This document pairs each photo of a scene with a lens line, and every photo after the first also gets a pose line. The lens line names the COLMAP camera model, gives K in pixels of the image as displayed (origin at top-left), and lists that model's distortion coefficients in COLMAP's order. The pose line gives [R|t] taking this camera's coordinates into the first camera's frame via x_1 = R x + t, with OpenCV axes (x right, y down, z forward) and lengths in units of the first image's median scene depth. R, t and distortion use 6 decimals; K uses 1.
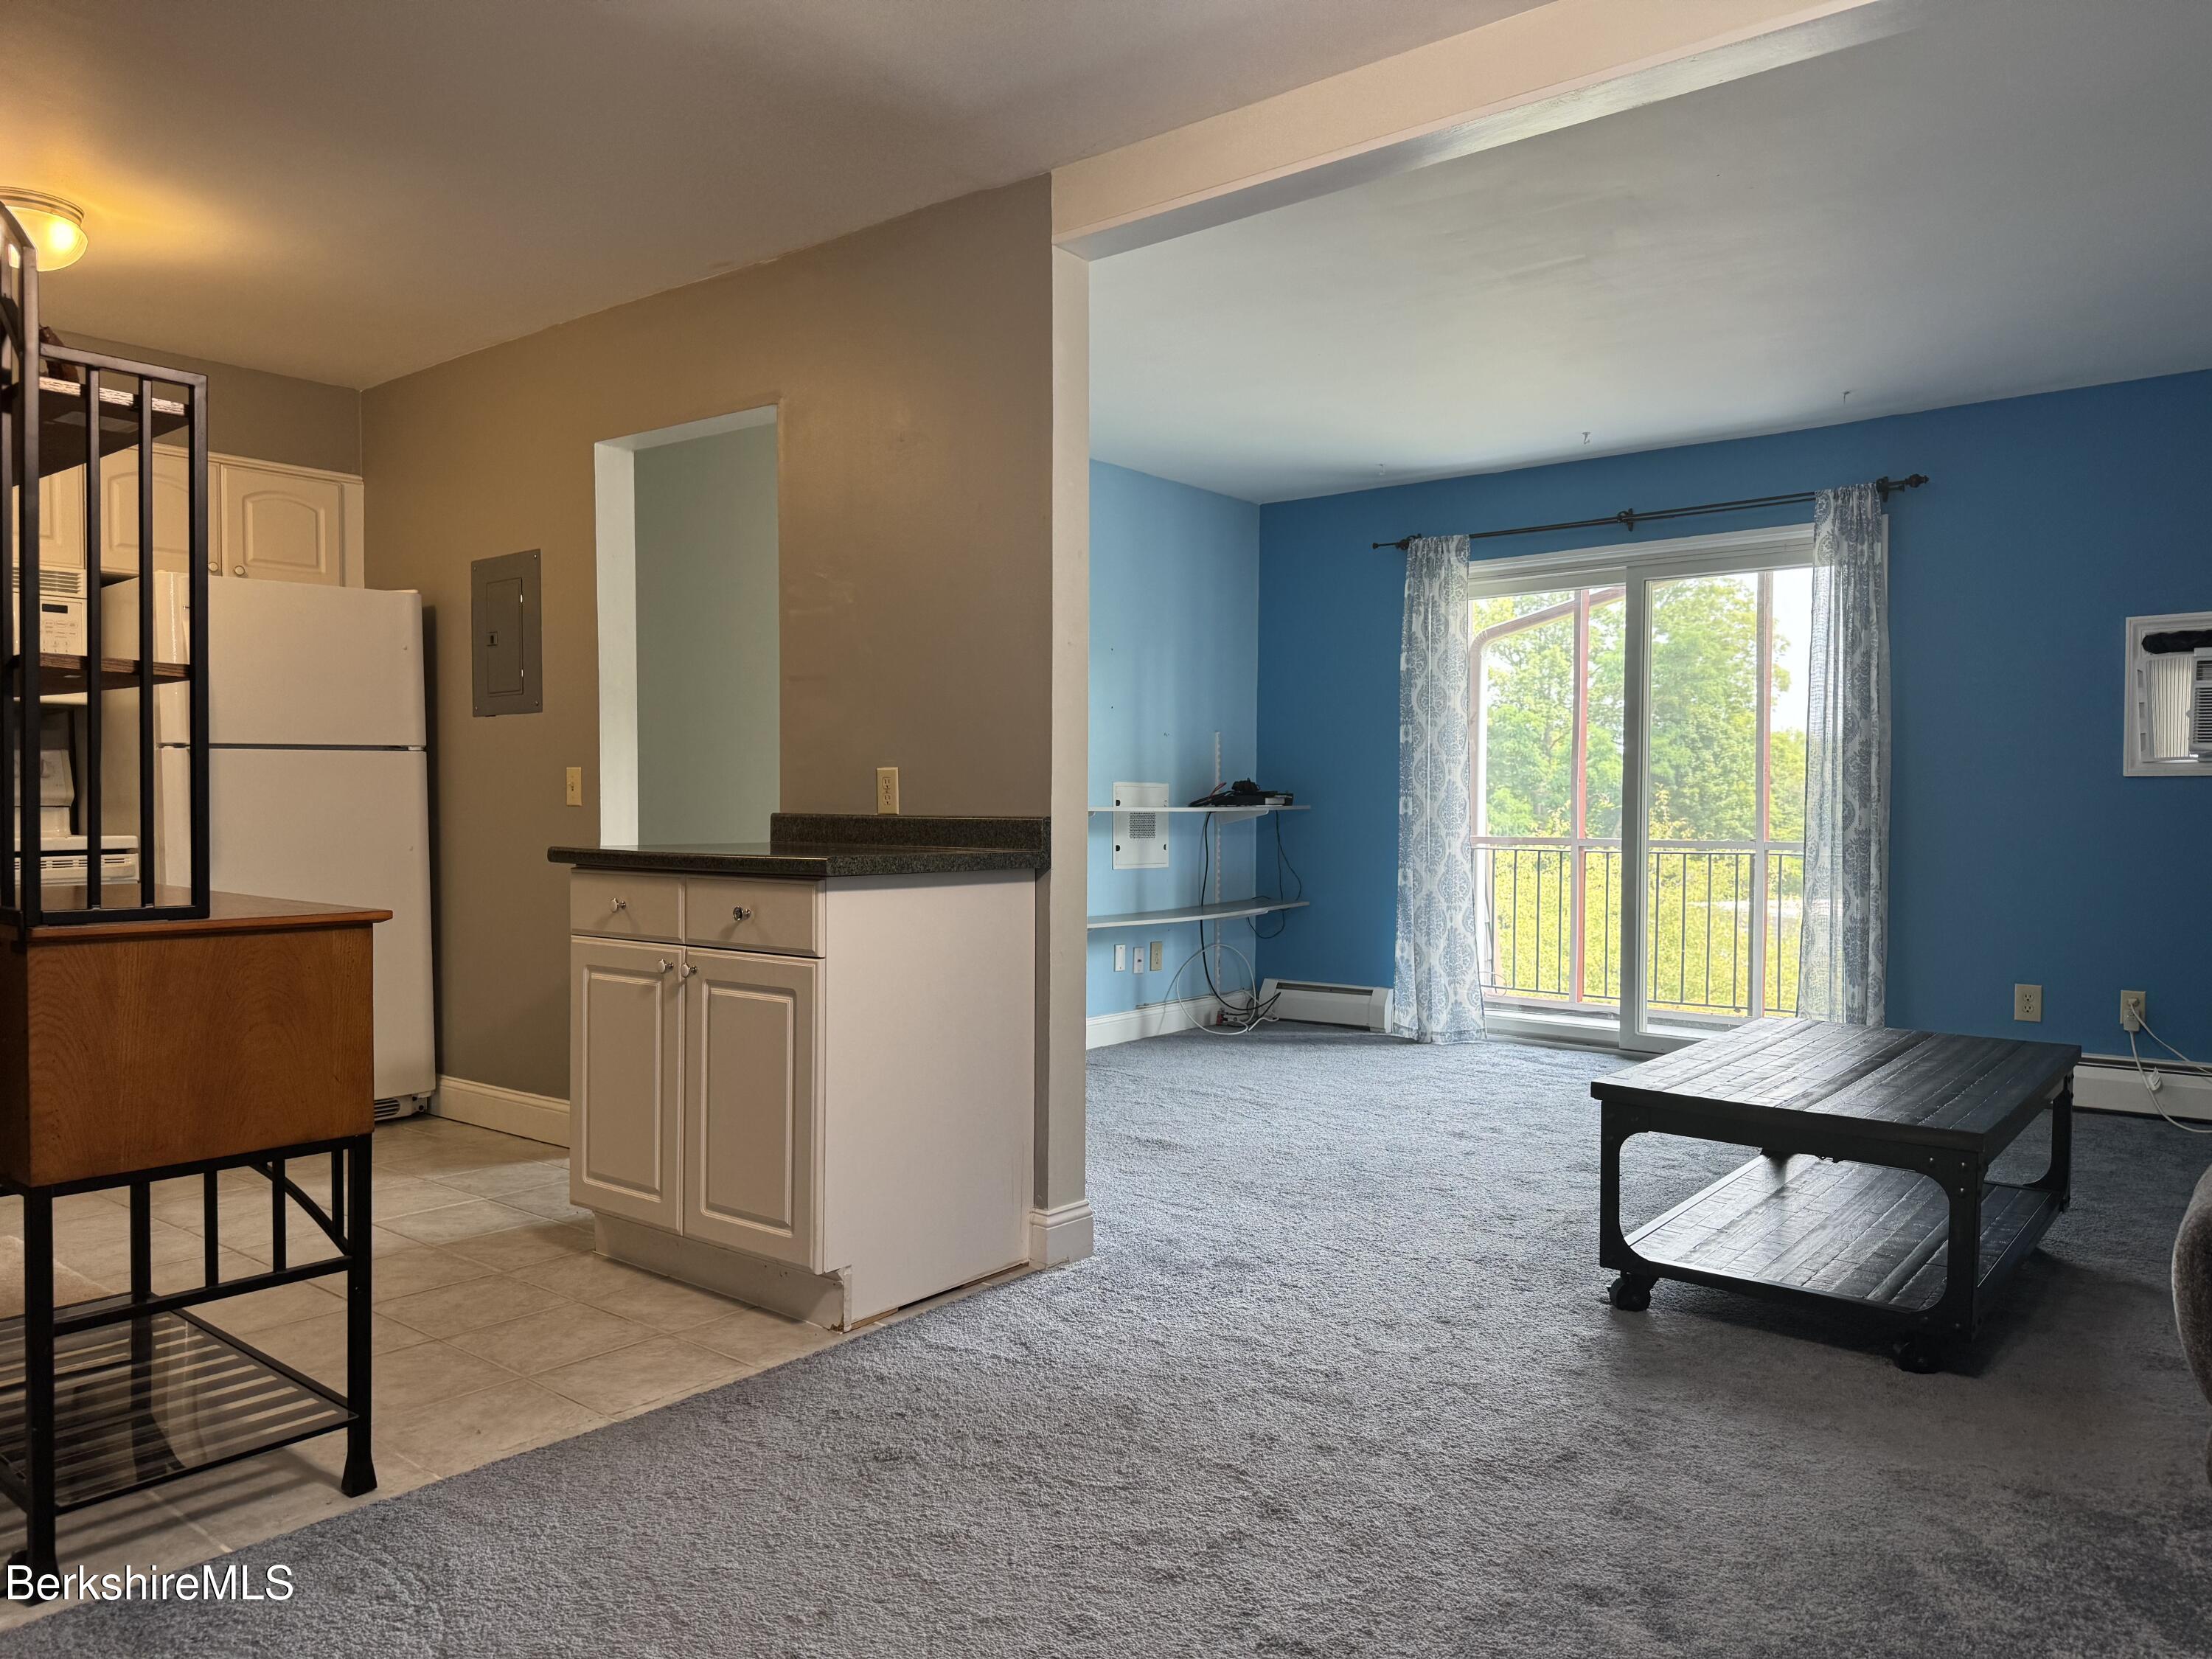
lens RADIAL K [[1556.6, 0, 1106.0], [0, 1556.6, 829.5], [0, 0, 1]] dist [0.002604, -0.004145]
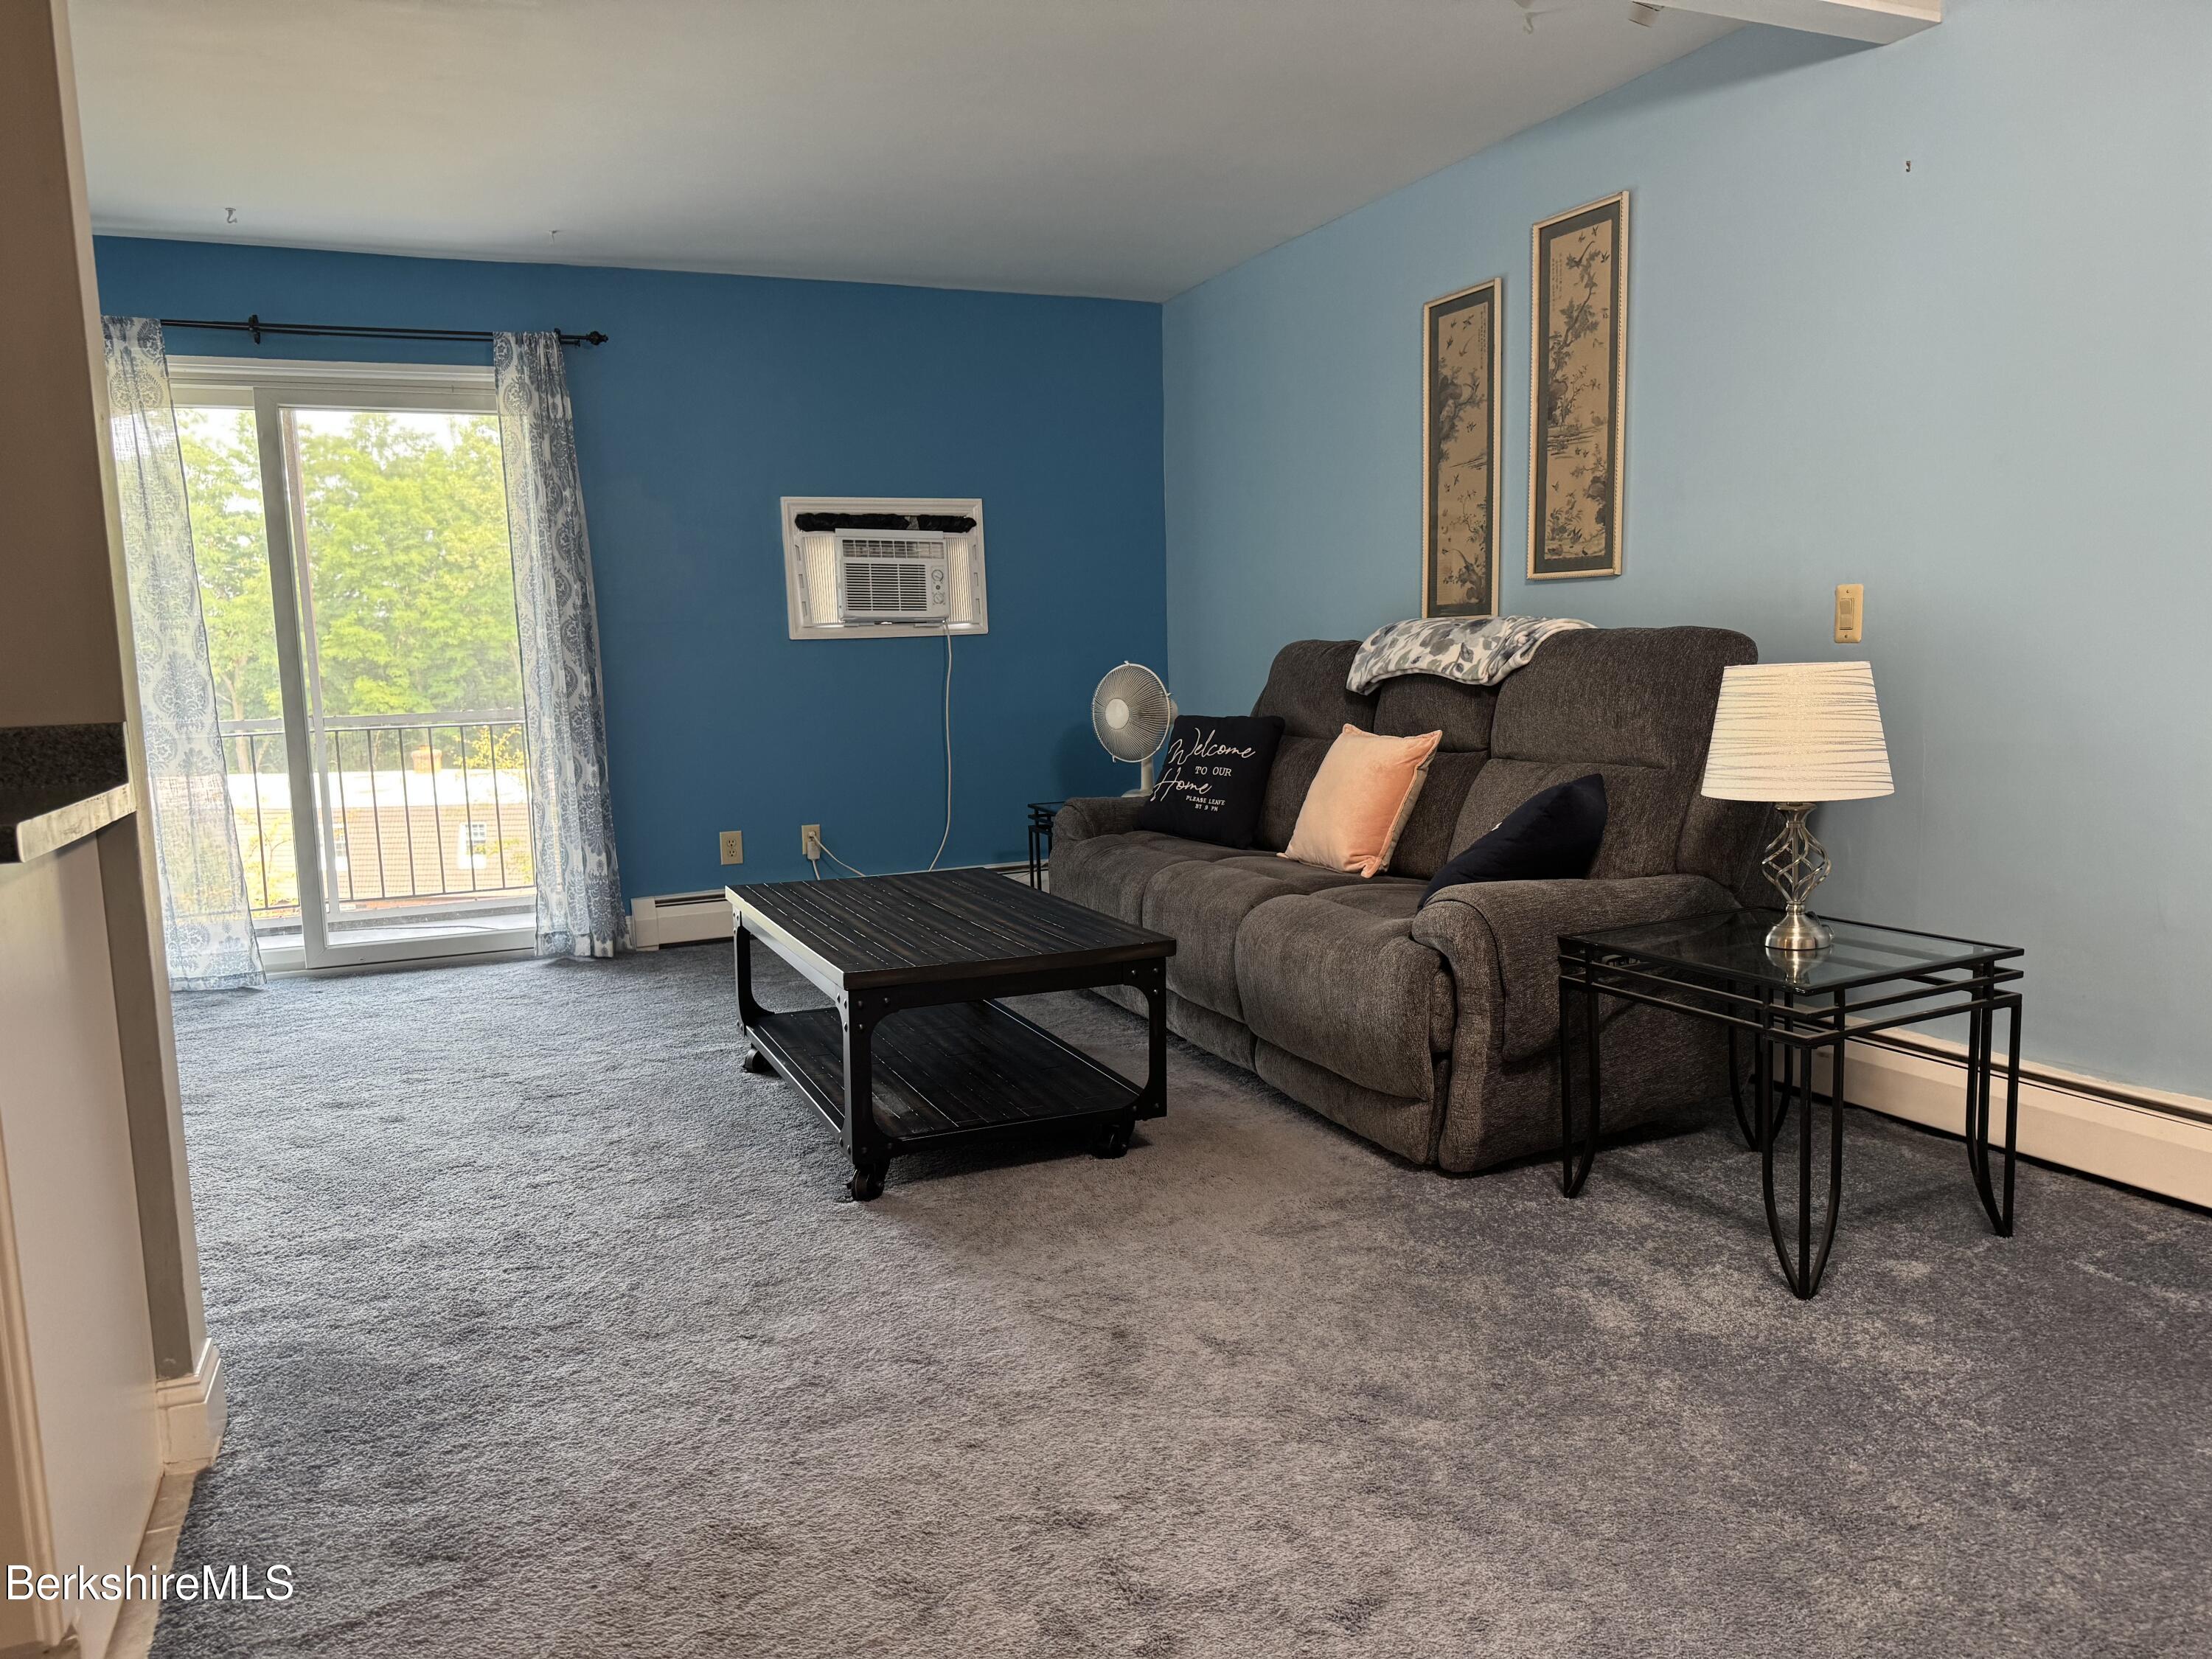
lens RADIAL K [[1541.4, 0, 1106.0], [0, 1541.4, 829.5], [0, 0, 1]] dist [0.142276, -0.202485]
pose [[0.464637, -0.121799, 0.877084, -0.256001], [0.049371, 0.992518, 0.111675, -0.011488], [-0.884124, -0.008586, 0.467174, 0.263199]]
